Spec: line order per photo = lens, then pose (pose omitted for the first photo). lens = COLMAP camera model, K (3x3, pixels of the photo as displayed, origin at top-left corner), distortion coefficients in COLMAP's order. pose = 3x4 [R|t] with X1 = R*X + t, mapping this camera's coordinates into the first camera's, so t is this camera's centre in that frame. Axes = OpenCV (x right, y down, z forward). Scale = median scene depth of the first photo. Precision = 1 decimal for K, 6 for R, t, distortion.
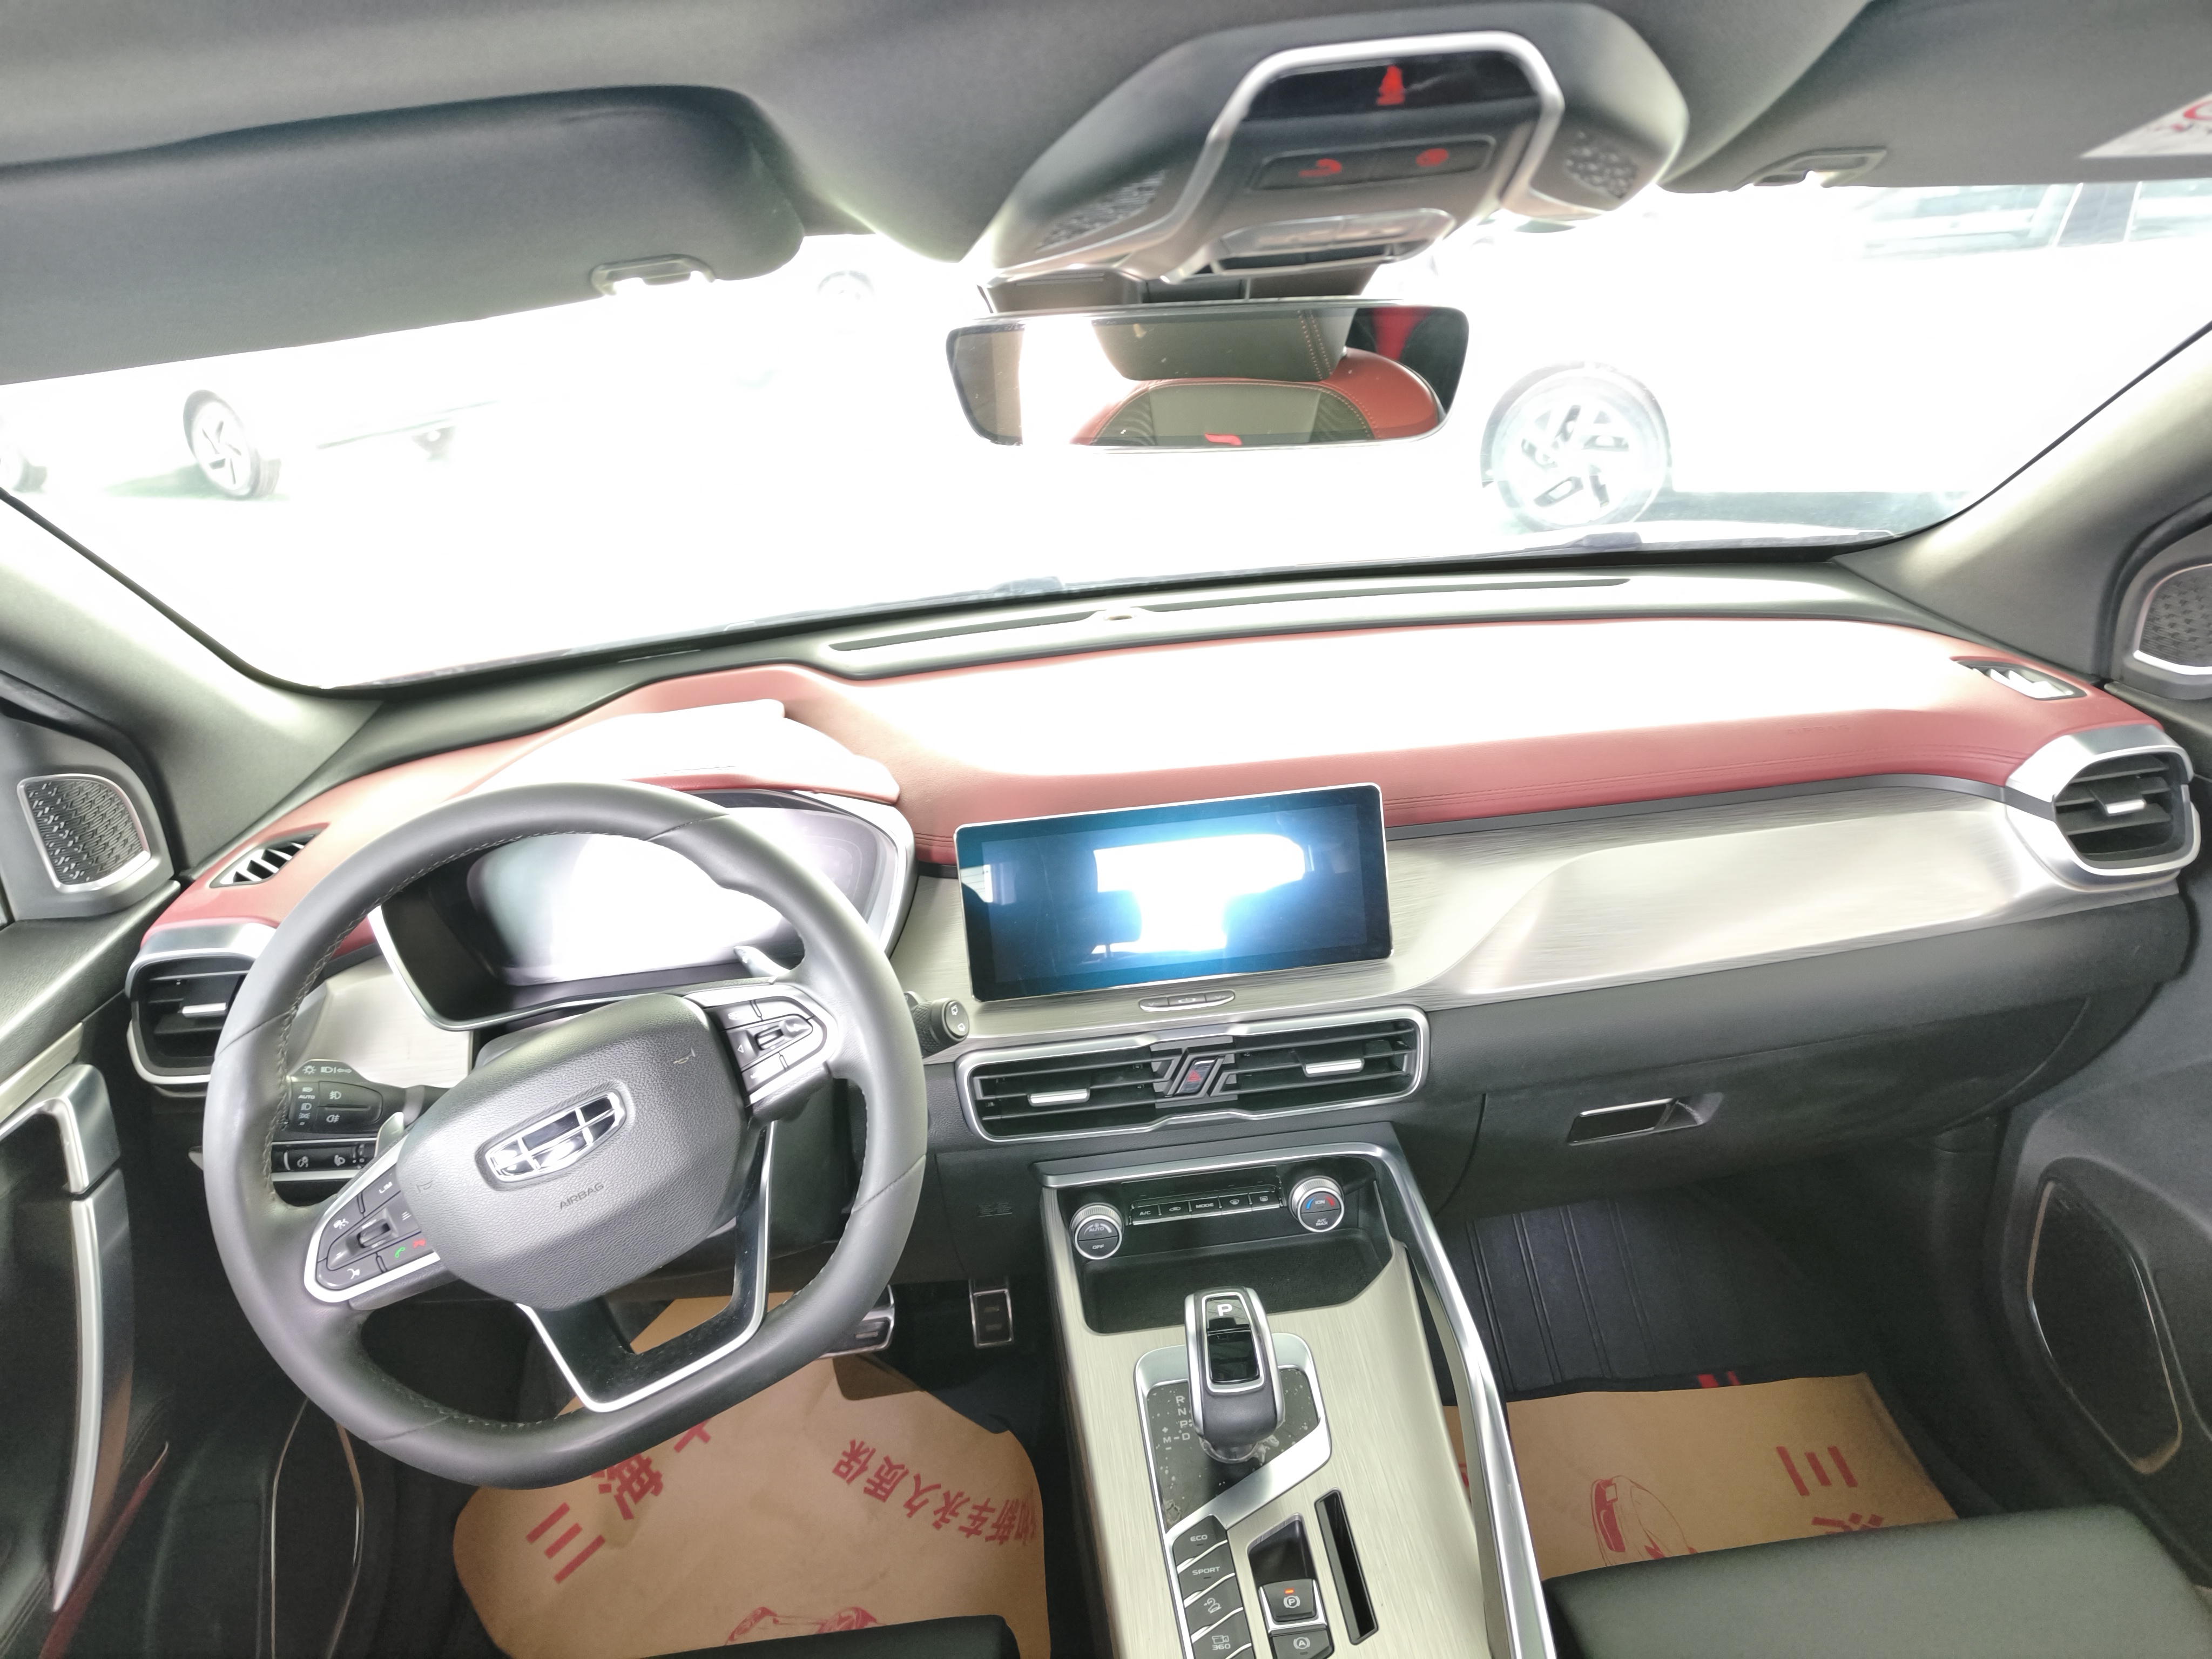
lens RADIAL K [[1518.1, 0, 1094.4], [0, 1518.1, 826.6], [0, 0, 1]] dist [0.046181, -0.060123]
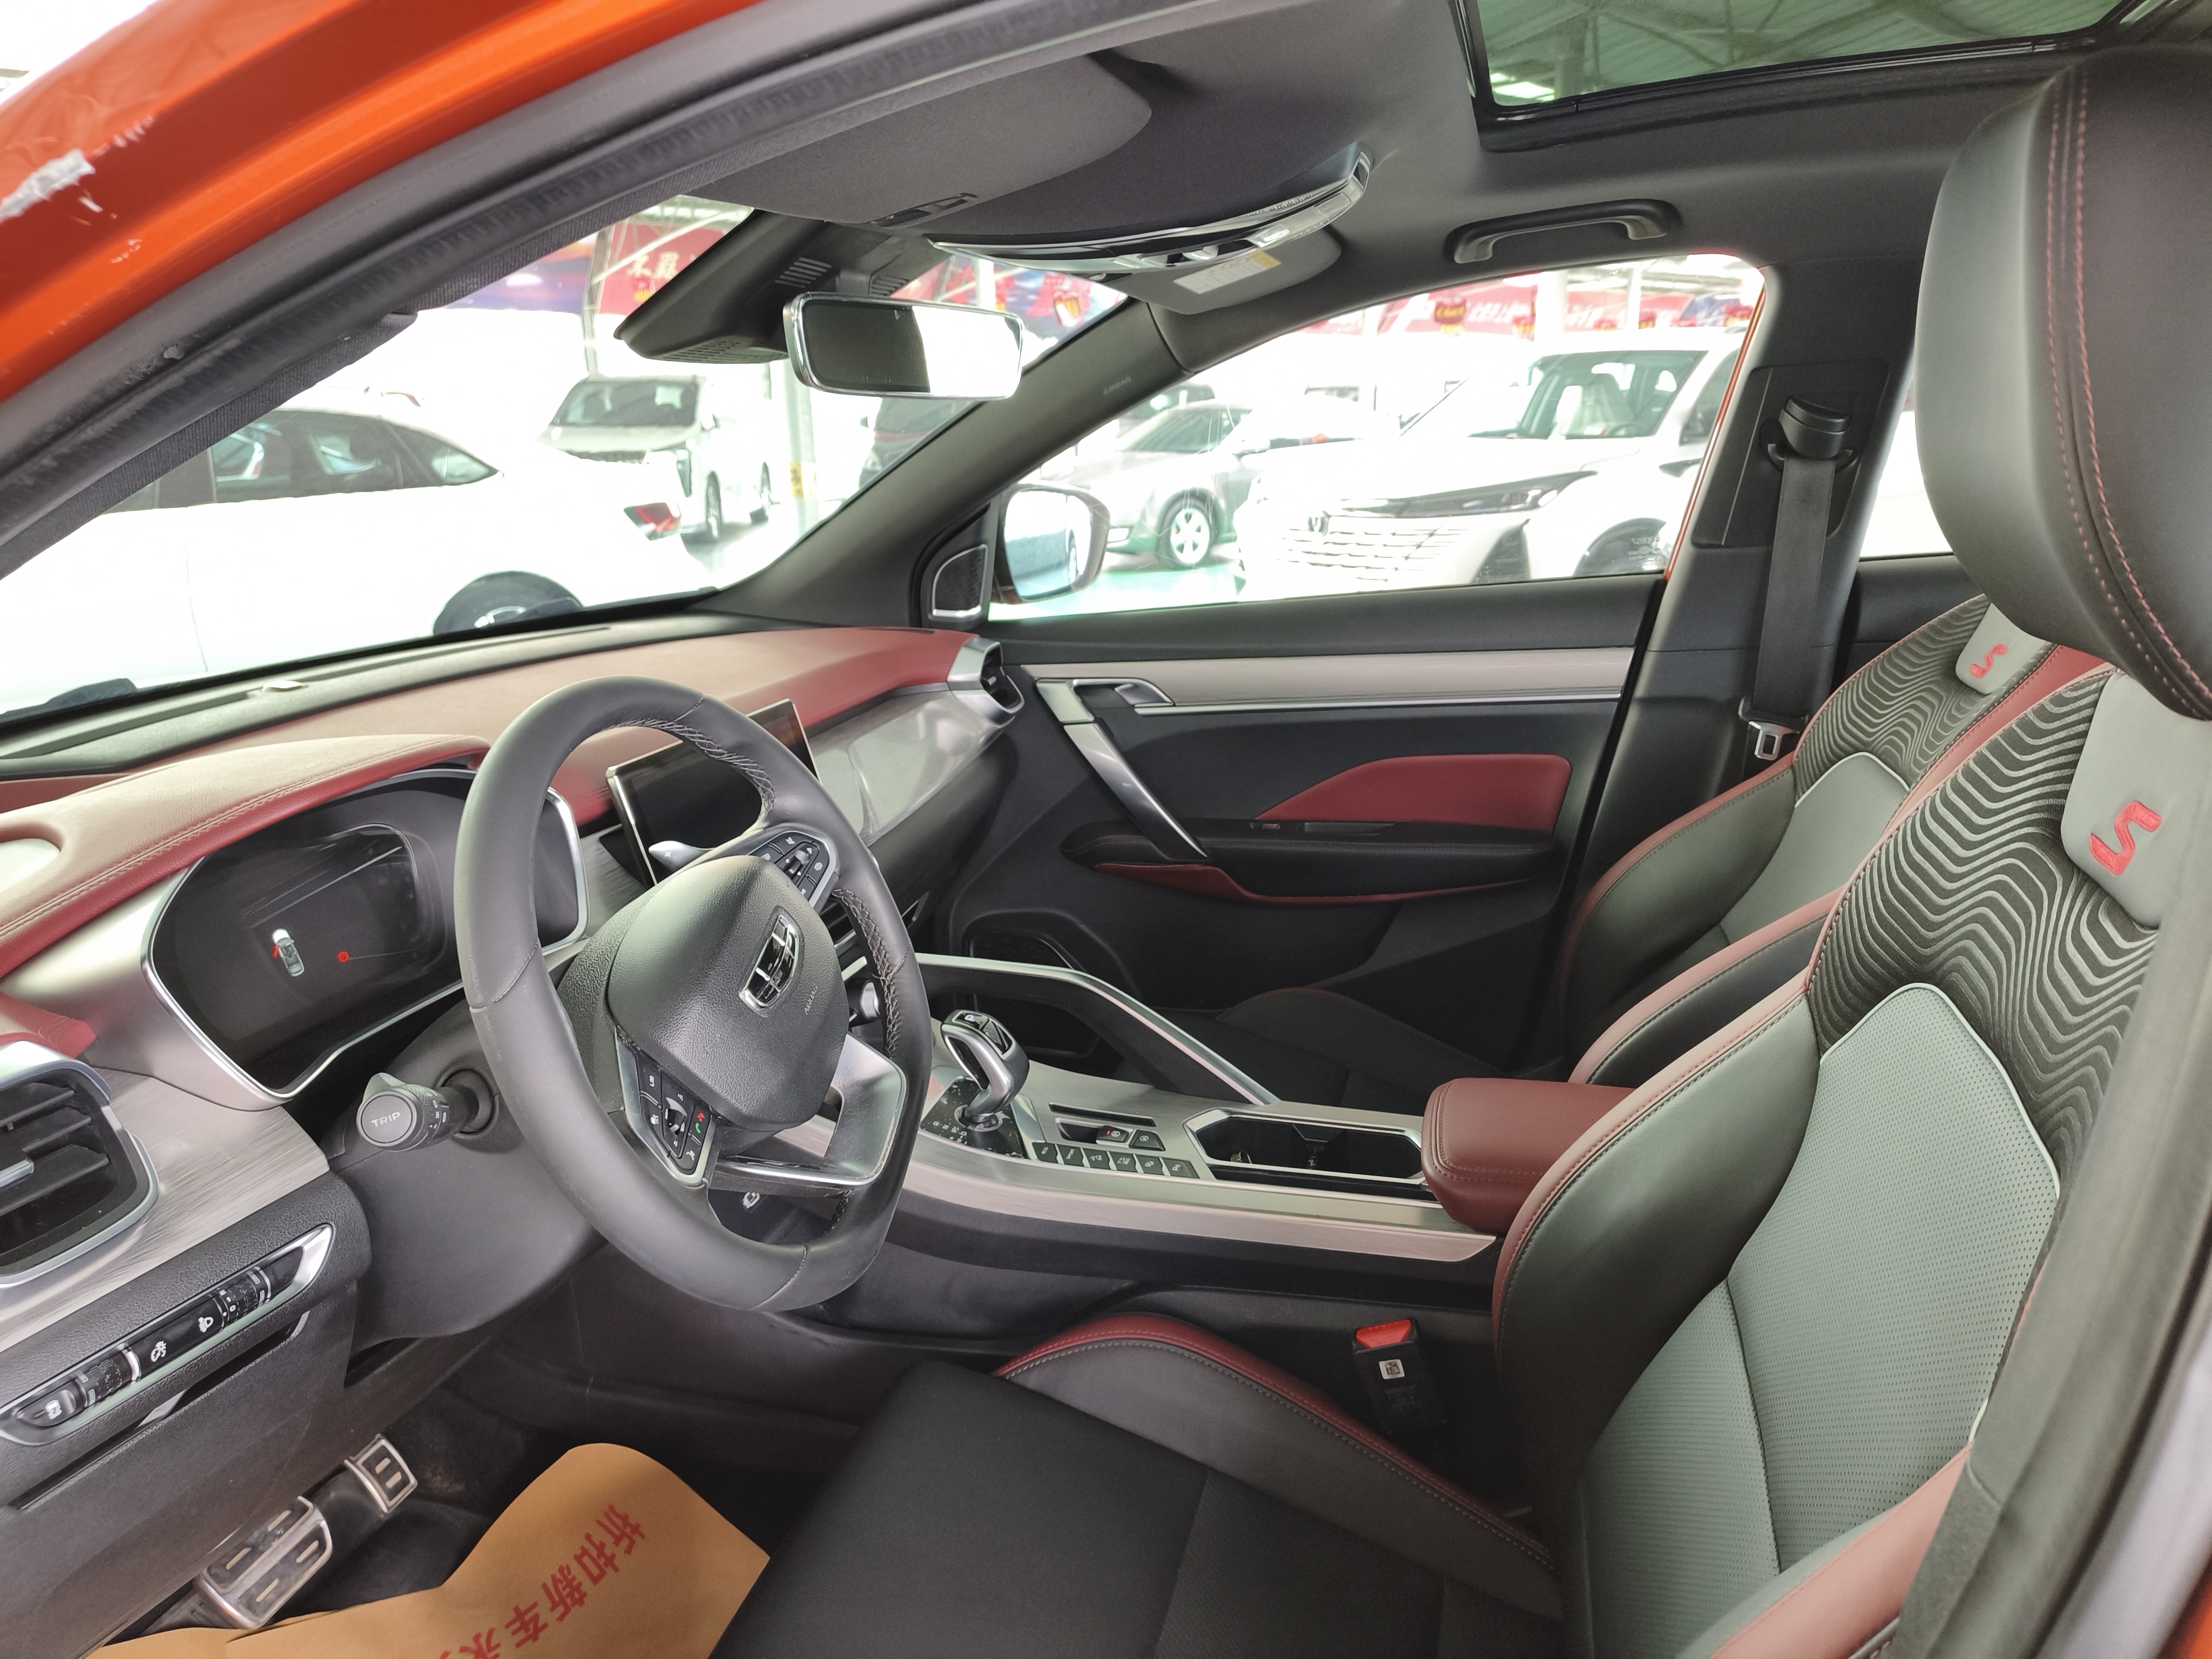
lens RADIAL K [[1522.2, 0, 1104.2], [0, 1522.2, 811.0], [0, 0, 1]] dist [0.051992, -0.070559]
pose [[0.347075, -0.170776, 0.922158, -0.994467], [0.350476, 0.935658, 0.041366, 0.107142], [-0.869888, 0.308837, 0.384596, 0.260405]]
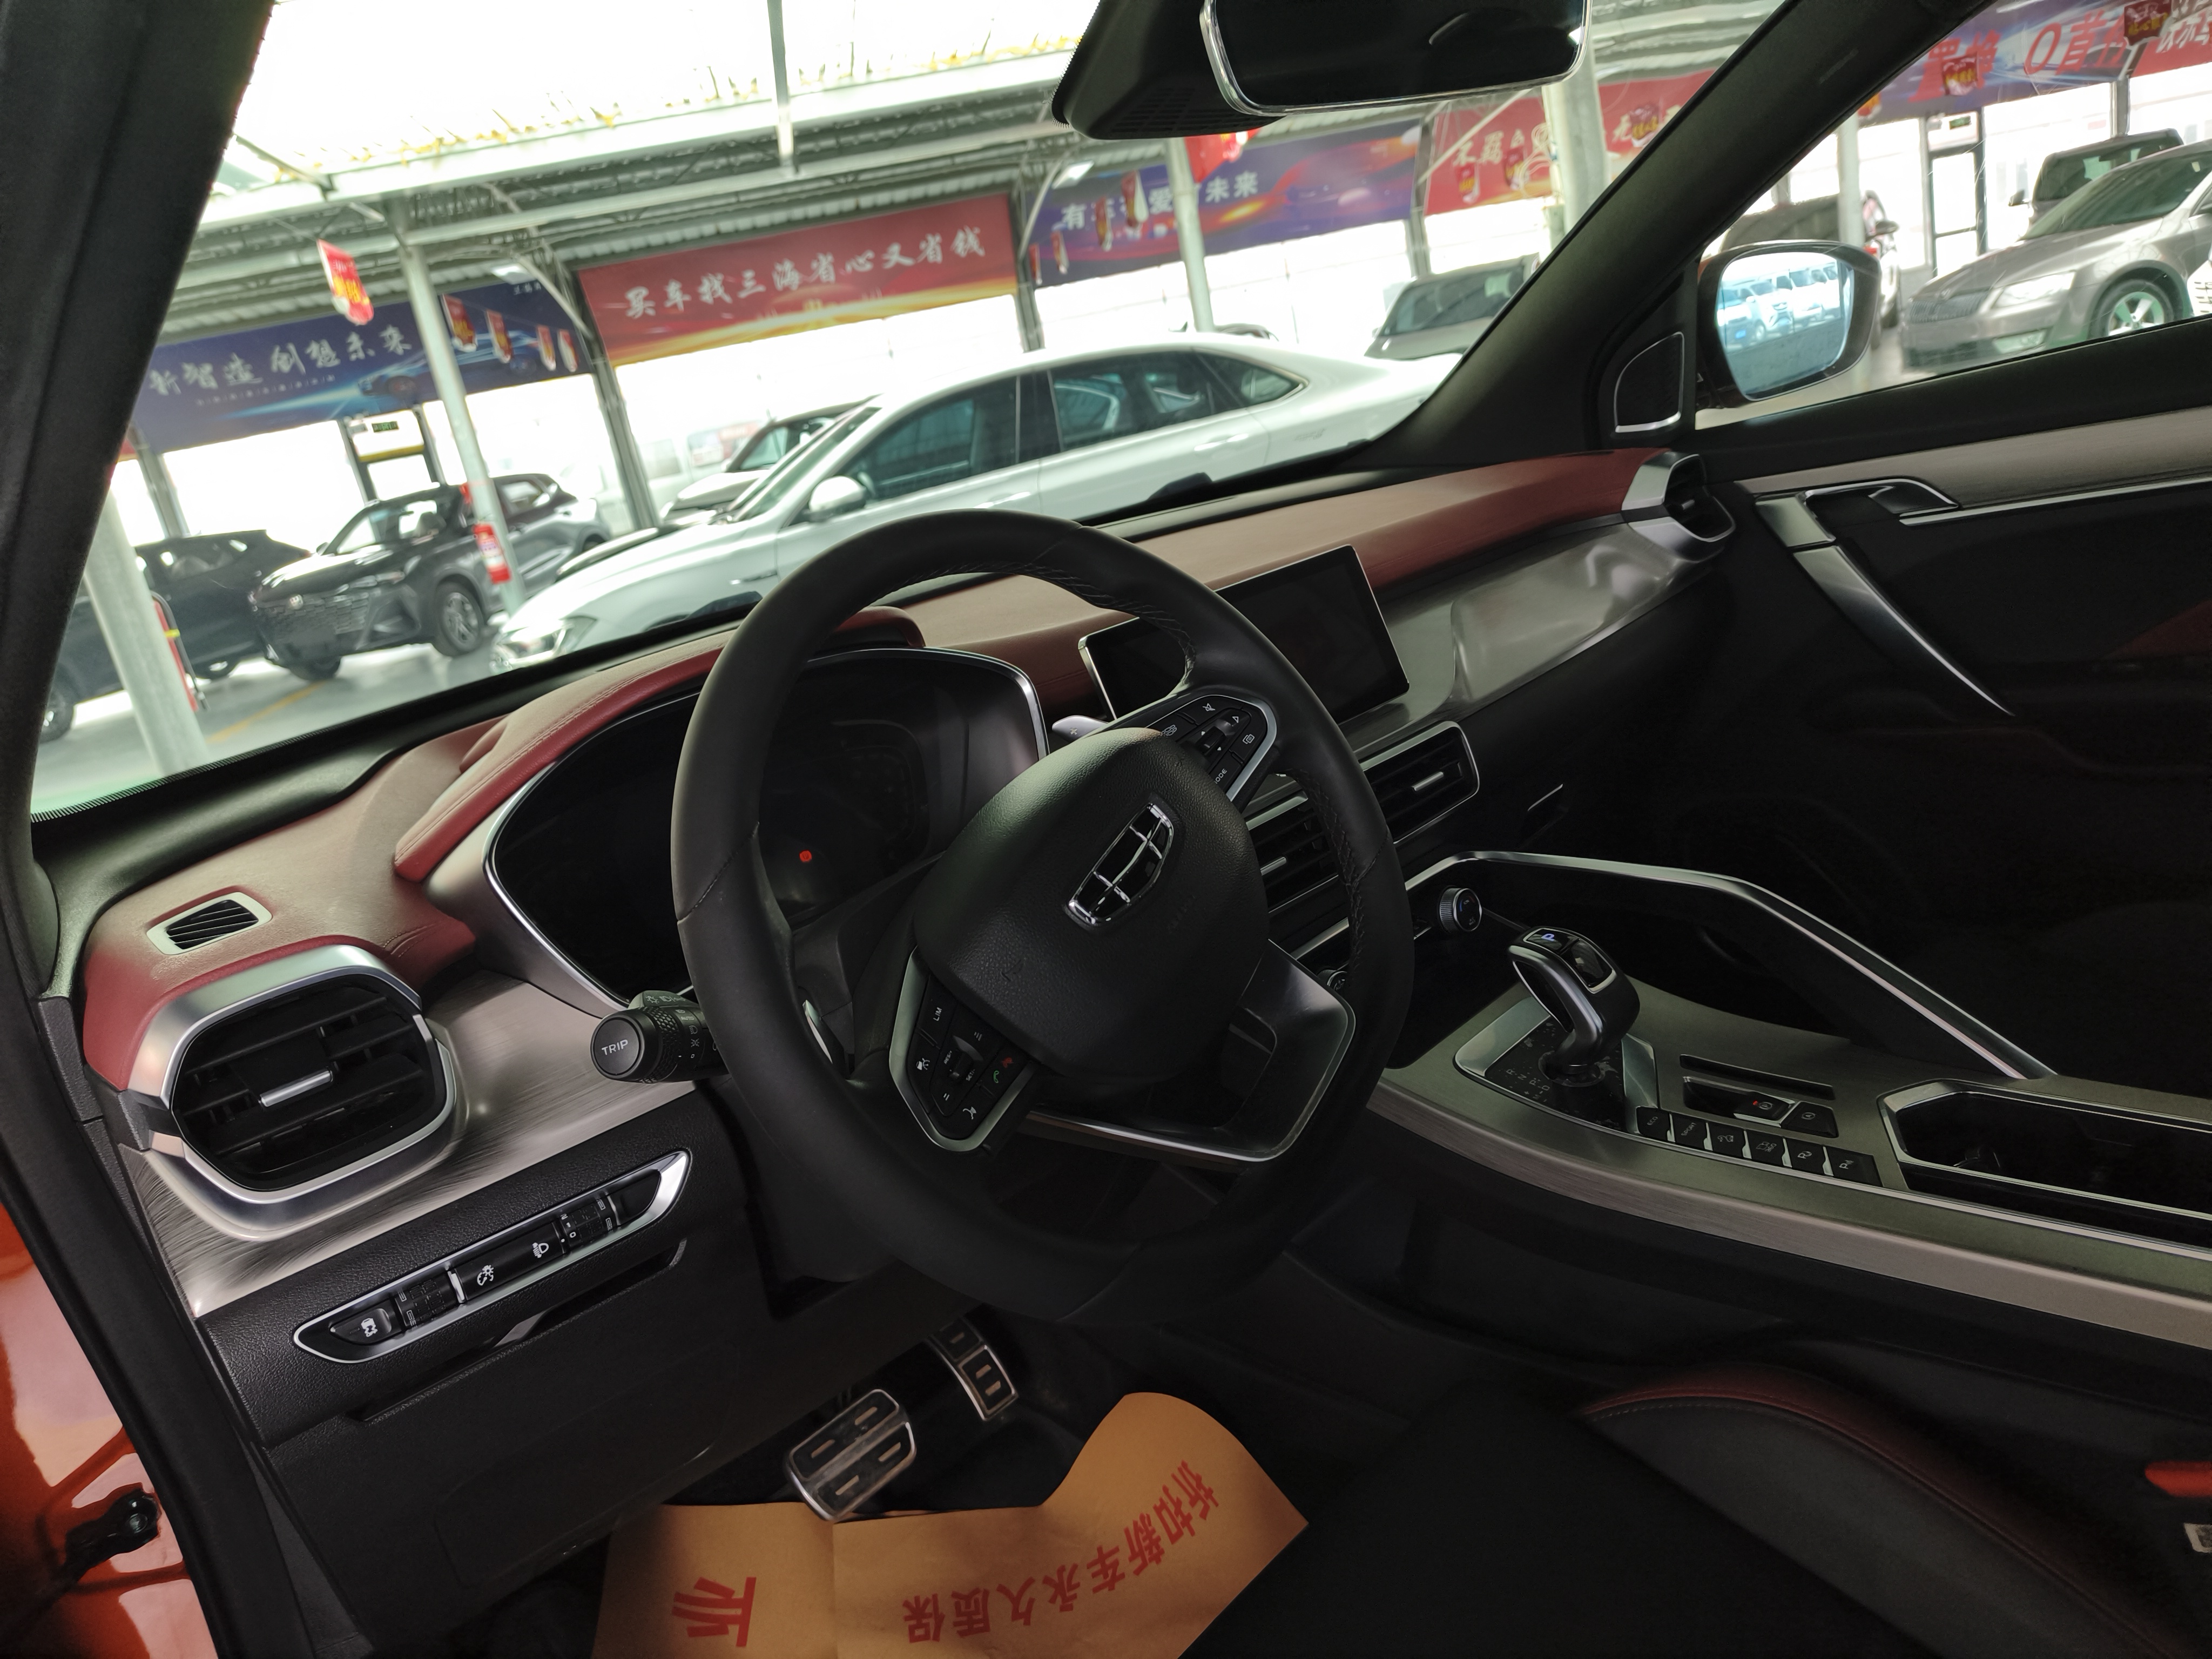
lens RADIAL K [[1522.2, 0, 1104.2], [0, 1522.2, 811.0], [0, 0, 1]] dist [0.051992, -0.070559]
pose [[0.766602, -0.241509, 0.594975, -0.667841], [0.368327, 0.924371, -0.099360, 0.198369], [-0.525982, 0.295315, 0.797579, 0.257476]]
